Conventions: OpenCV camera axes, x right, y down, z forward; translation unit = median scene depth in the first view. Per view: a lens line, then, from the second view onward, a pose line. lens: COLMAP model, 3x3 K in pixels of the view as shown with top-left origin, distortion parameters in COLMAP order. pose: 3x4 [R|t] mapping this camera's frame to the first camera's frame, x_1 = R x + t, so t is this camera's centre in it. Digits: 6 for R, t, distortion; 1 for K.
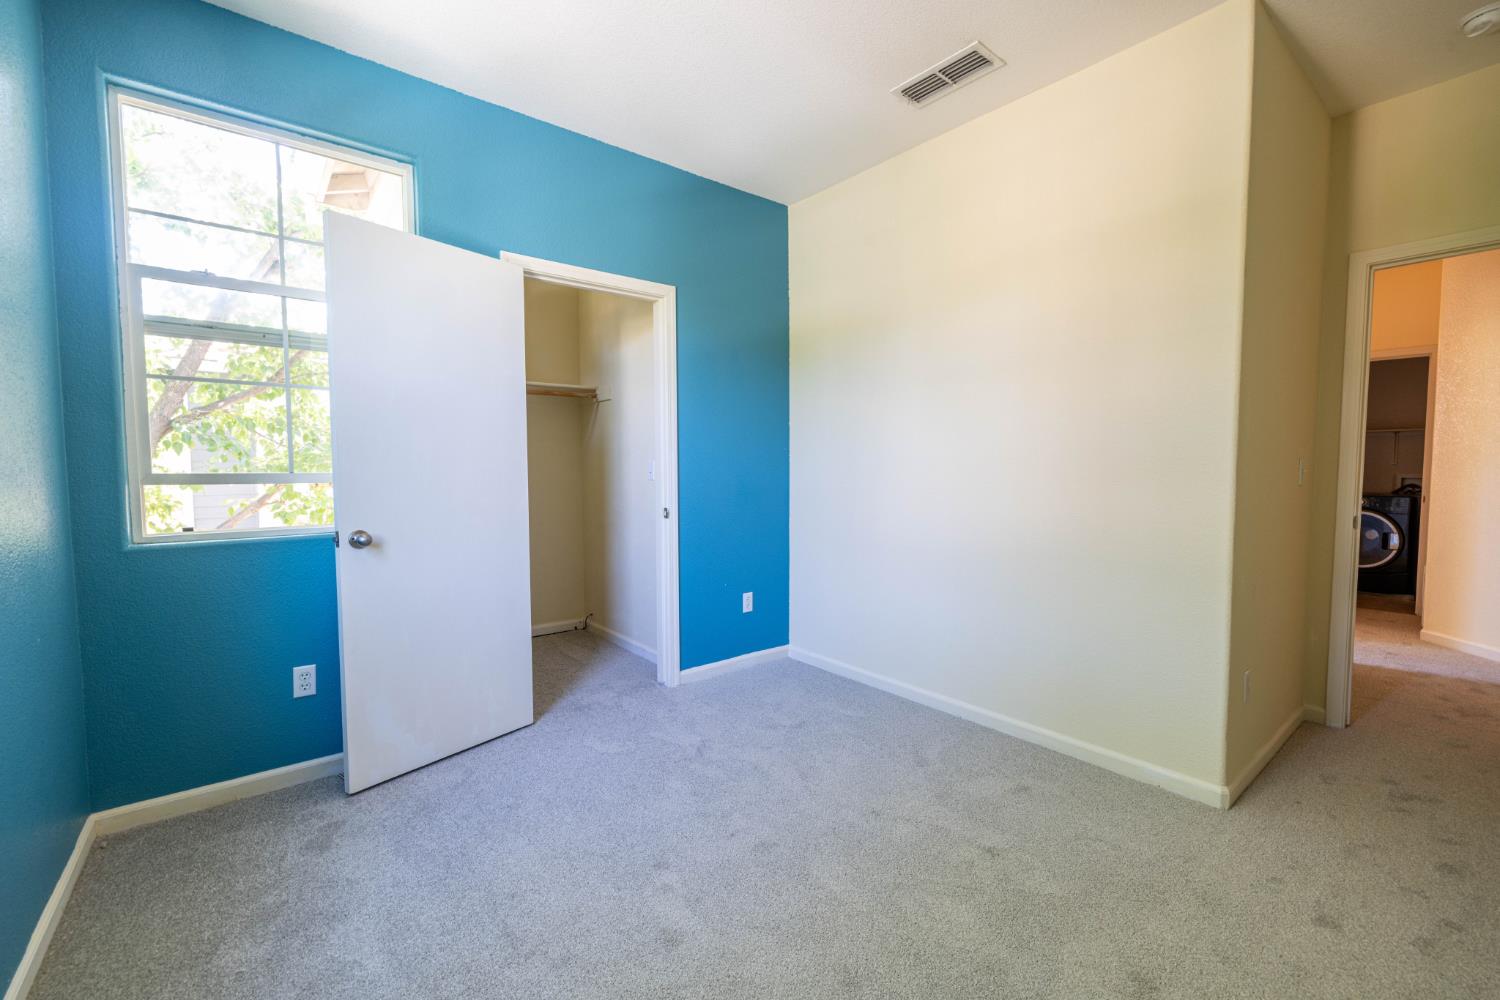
lens RADIAL K [[626.8, 0, 722.1], [0, 626.8, 516.6], [0, 0, 1]] dist [-0.000386, -0.000081]
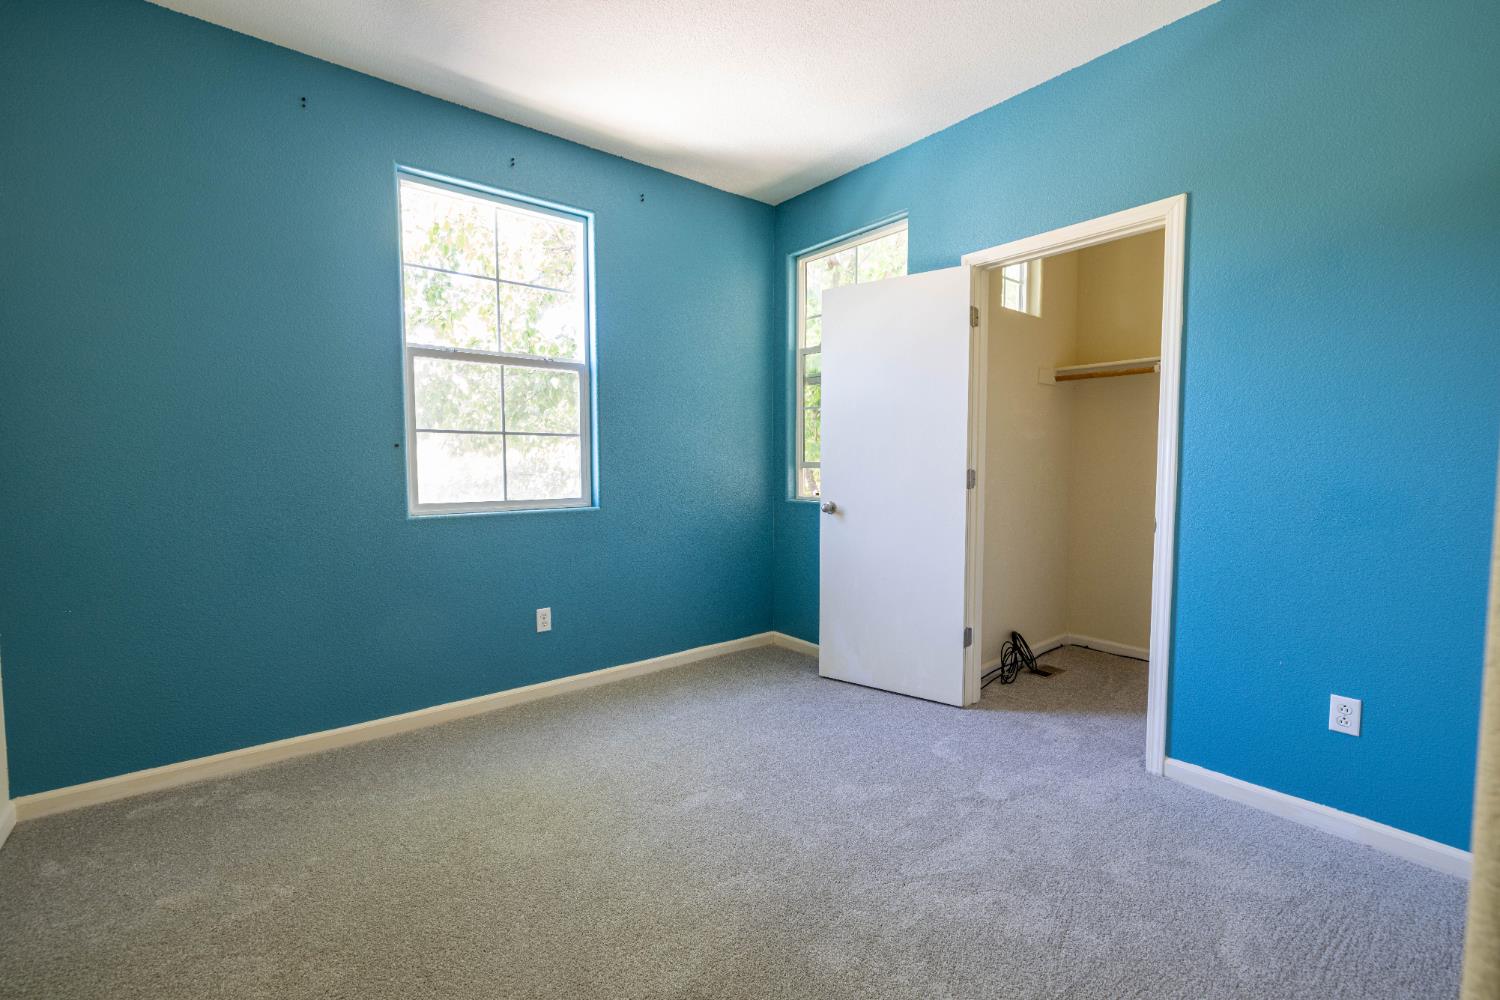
lens RADIAL K [[633.9, 0, 745.0], [0, 633.9, 499.3], [0, 0, 1]] dist [-0.000579, -0.000391]
pose [[0.013420, 0.071036, -0.997383, 0.836466], [-0.073193, 0.994867, 0.069872, -0.067589], [0.997228, 0.072063, 0.018551, 0.712738]]
